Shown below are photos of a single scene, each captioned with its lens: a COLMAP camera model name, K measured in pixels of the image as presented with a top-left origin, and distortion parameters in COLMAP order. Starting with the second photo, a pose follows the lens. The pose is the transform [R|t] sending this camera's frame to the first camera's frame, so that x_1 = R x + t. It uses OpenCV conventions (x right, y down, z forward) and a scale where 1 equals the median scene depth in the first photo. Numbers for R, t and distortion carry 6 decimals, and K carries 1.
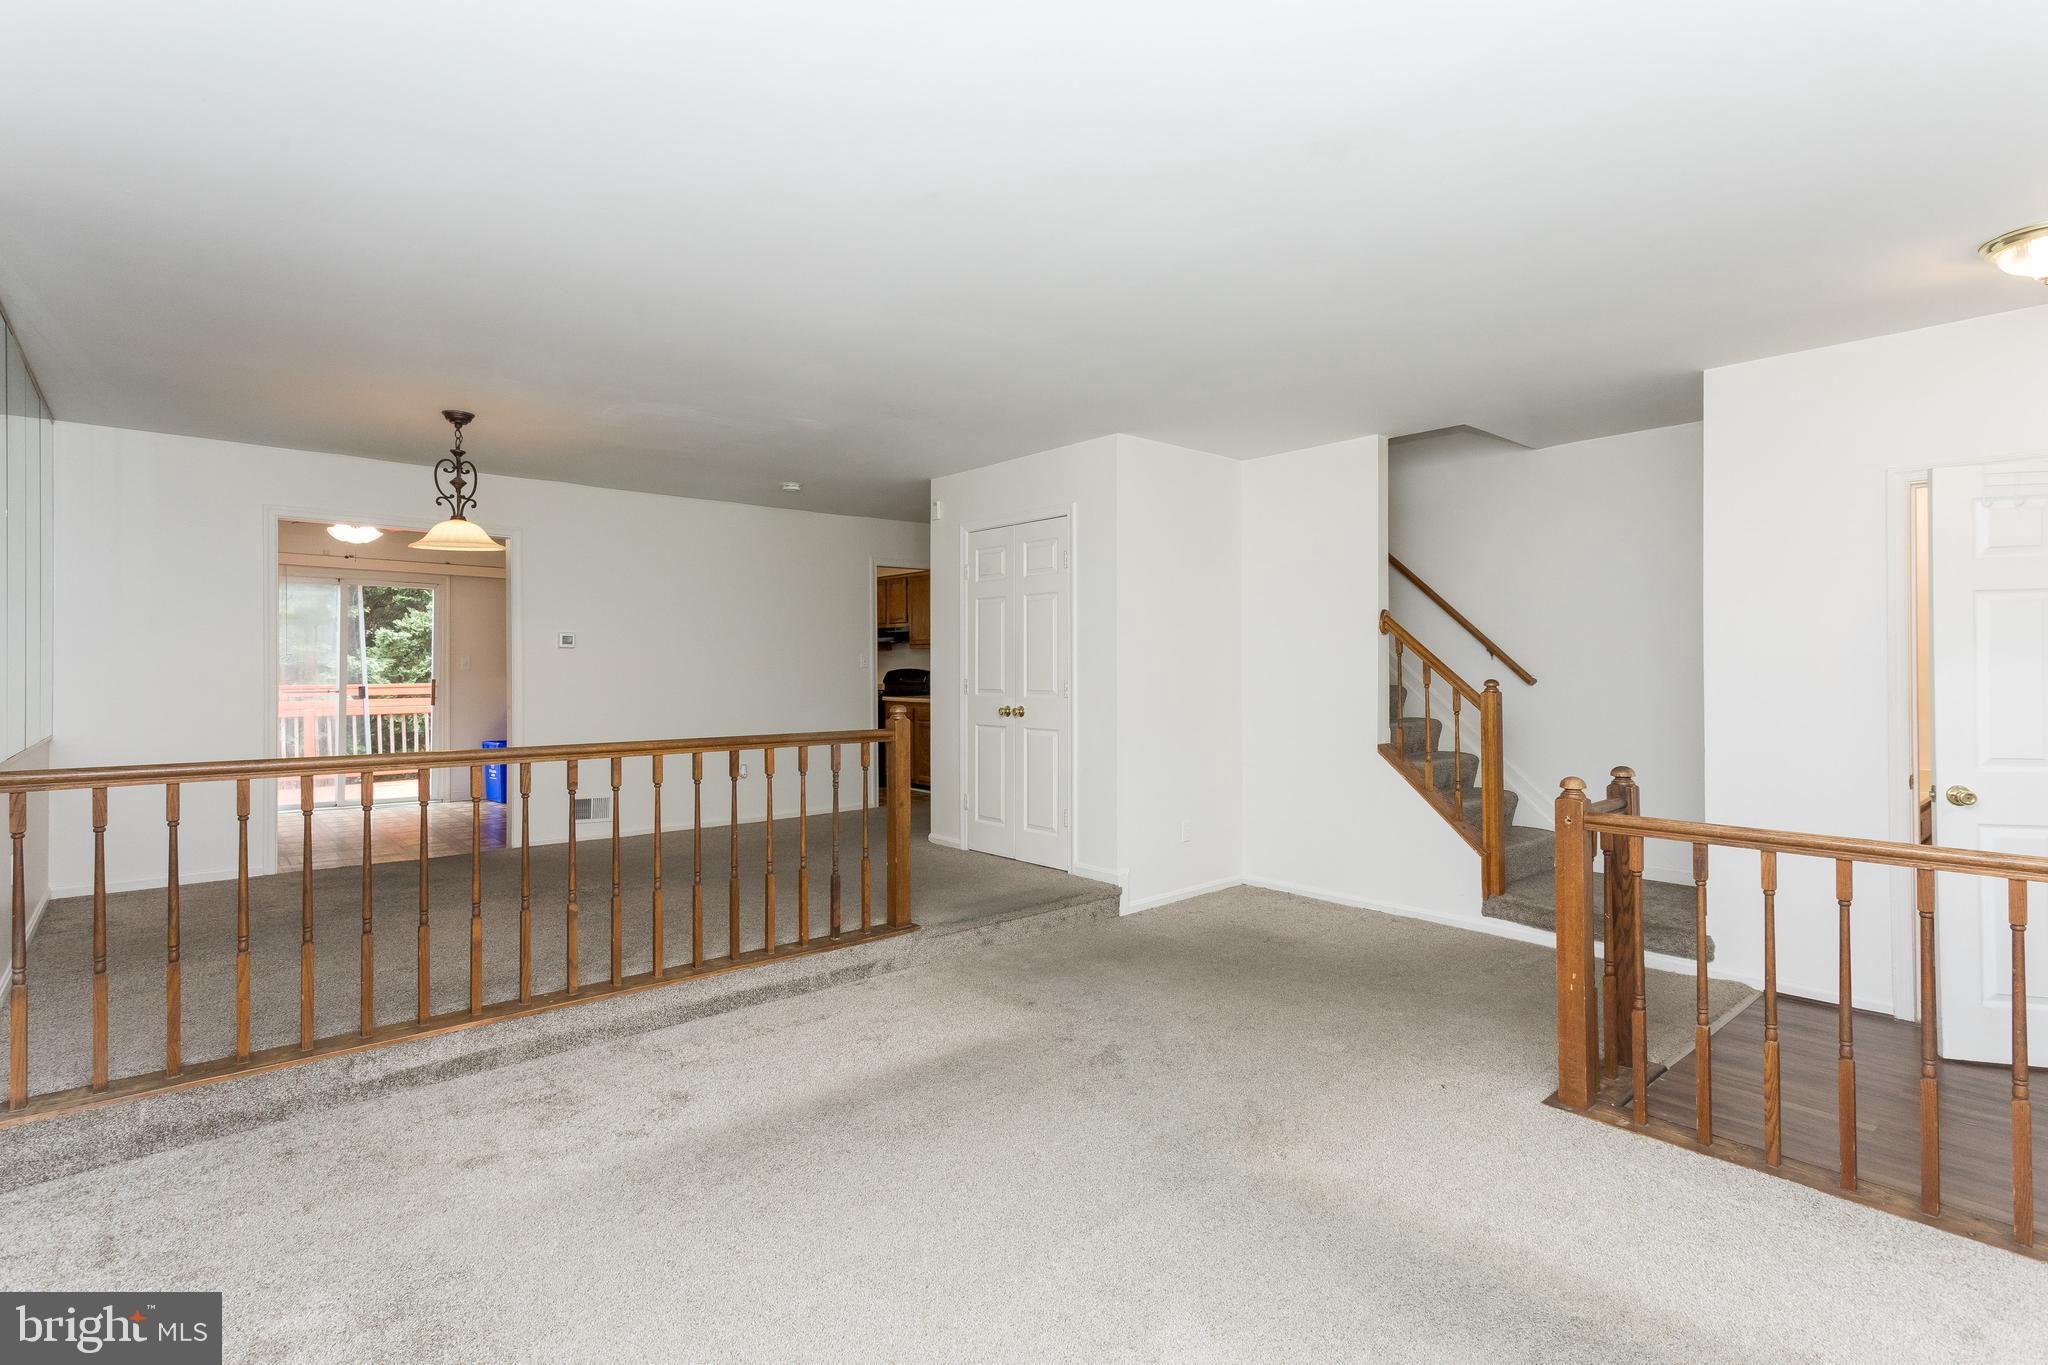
lens RADIAL K [[975.9, 0, 1000.5], [0, 975.9, 669.8], [0, 0, 1]] dist [-0.000118, -0.000034]
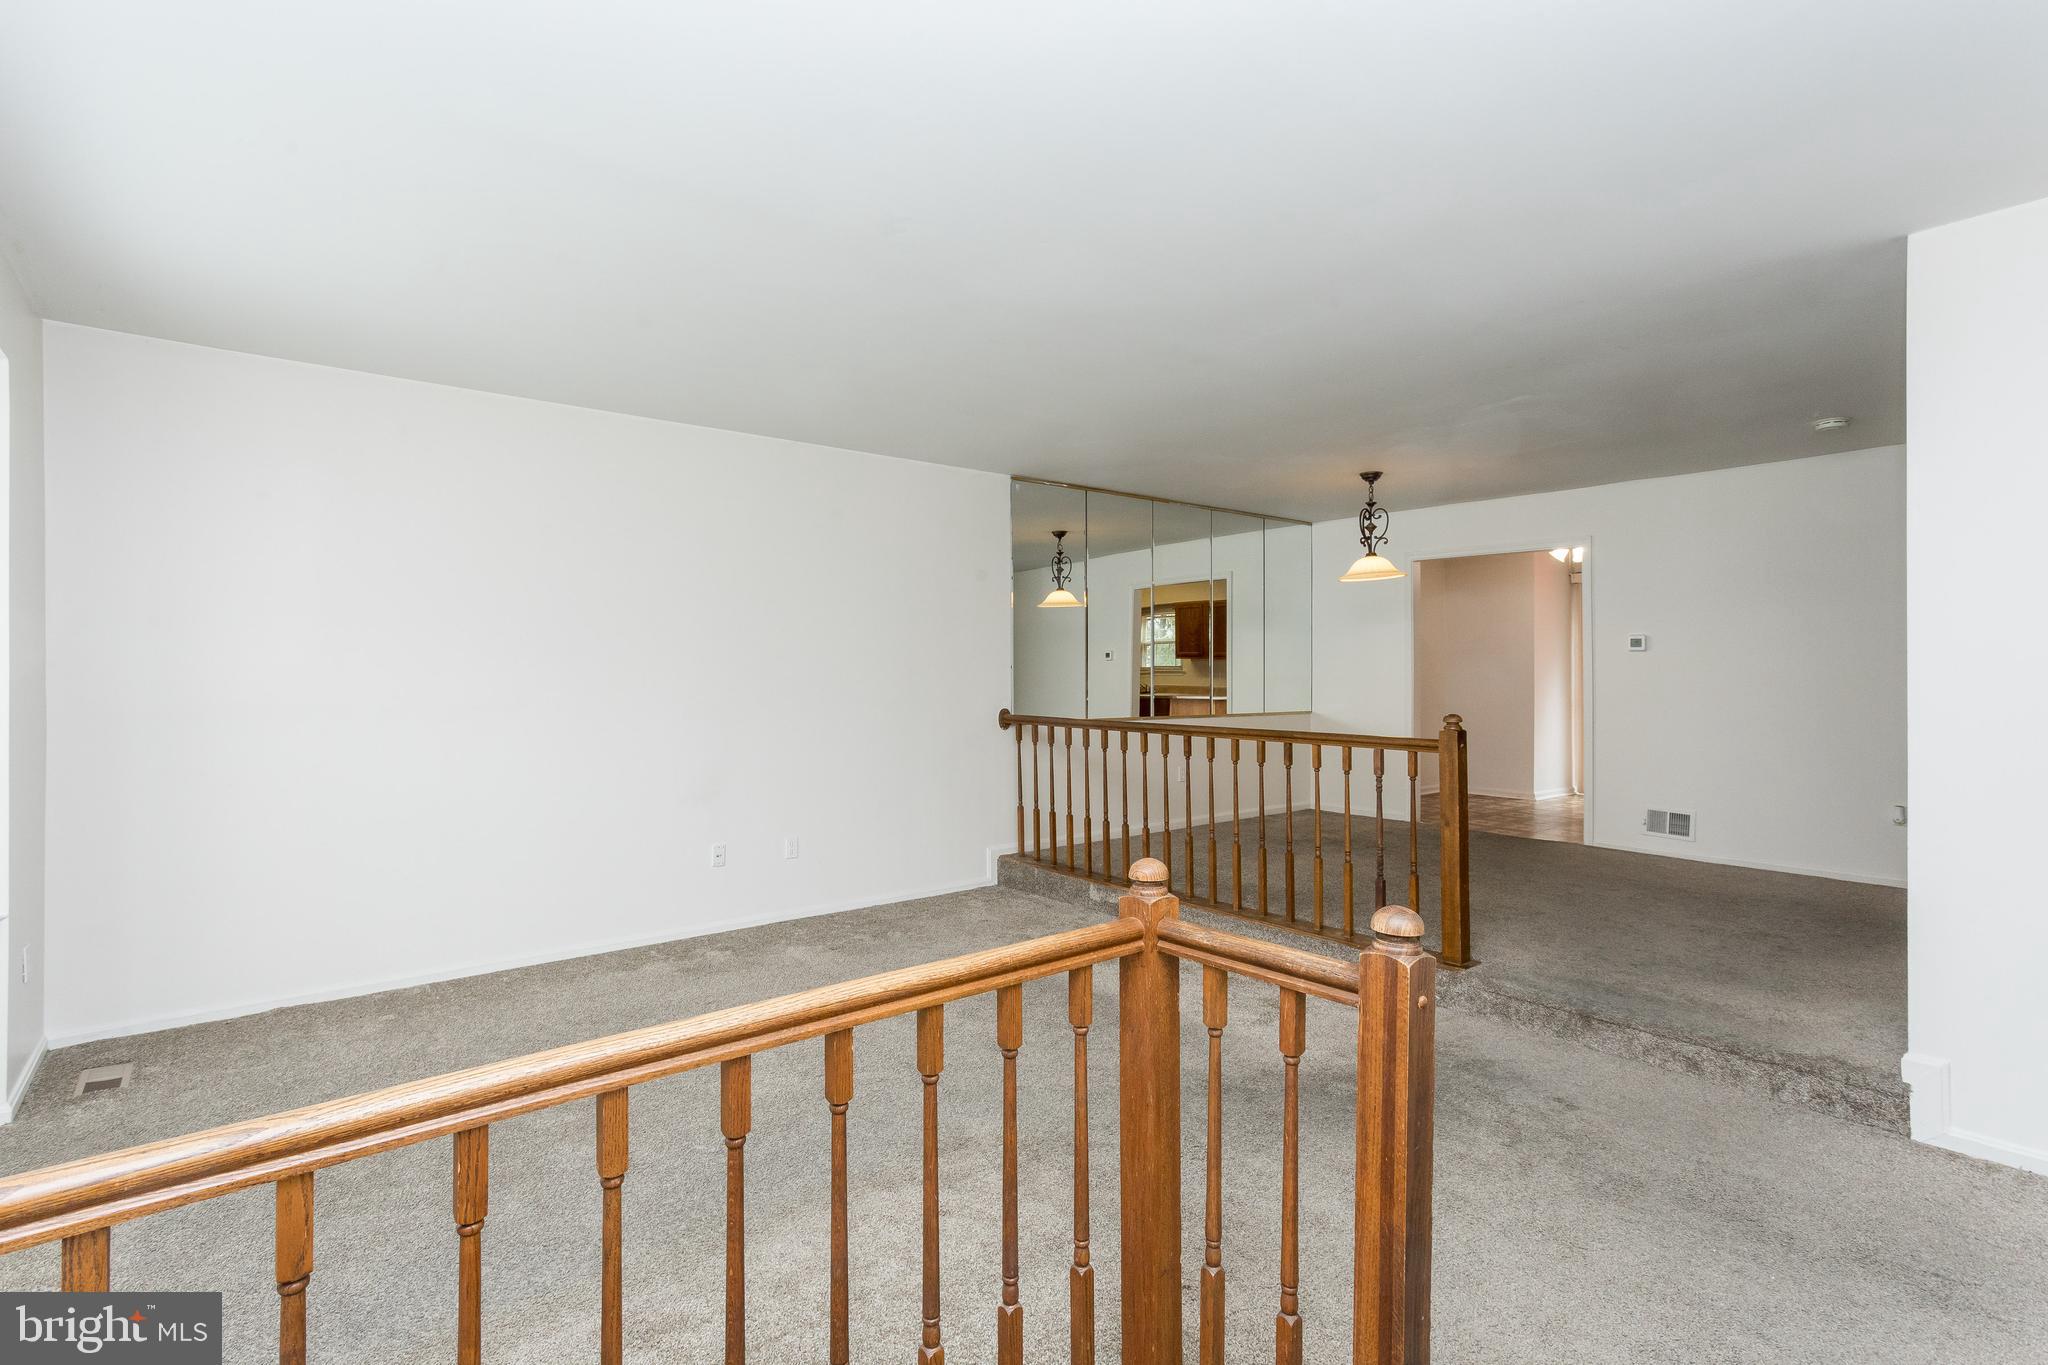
lens RADIAL K [[975.9, 0, 1000.5], [0, 975.9, 669.8], [0, 0, 1]] dist [-0.000118, -0.000034]
pose [[-0.045591, 0.001466, -0.998959, 0.834647], [-0.002513, 0.999996, 0.001582, -0.005636], [0.998957, 0.002583, -0.045587, 0.641205]]
